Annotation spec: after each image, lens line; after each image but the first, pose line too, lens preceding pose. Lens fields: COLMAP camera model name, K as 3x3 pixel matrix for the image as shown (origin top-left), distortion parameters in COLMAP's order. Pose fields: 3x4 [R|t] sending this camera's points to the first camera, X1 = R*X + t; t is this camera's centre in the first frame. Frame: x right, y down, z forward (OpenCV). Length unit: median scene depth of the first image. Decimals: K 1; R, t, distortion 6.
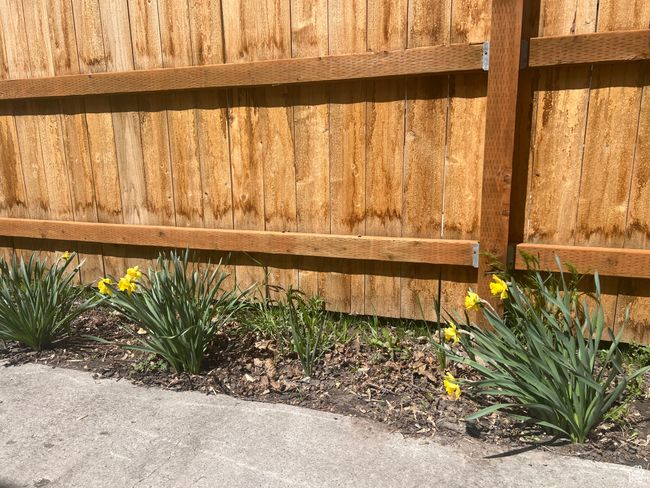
lens RADIAL K [[494.9, 0, 324.3], [0, 494.9, 250.3], [0, 0, 1]] dist [0.027602, -0.018220]
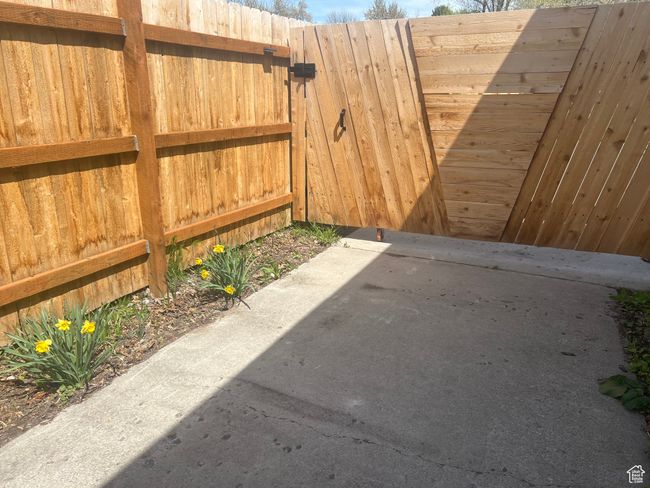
lens RADIAL K [[494.9, 0, 325.4], [0, 494.9, 242.3], [0, 0, 1]] dist [0.027602, -0.018220]
pose [[0.126430, -0.264037, 0.956190, -1.316573], [0.225383, 0.946361, 0.231522, -0.272481], [-0.966032, 0.186238, 0.179158, 0.029628]]
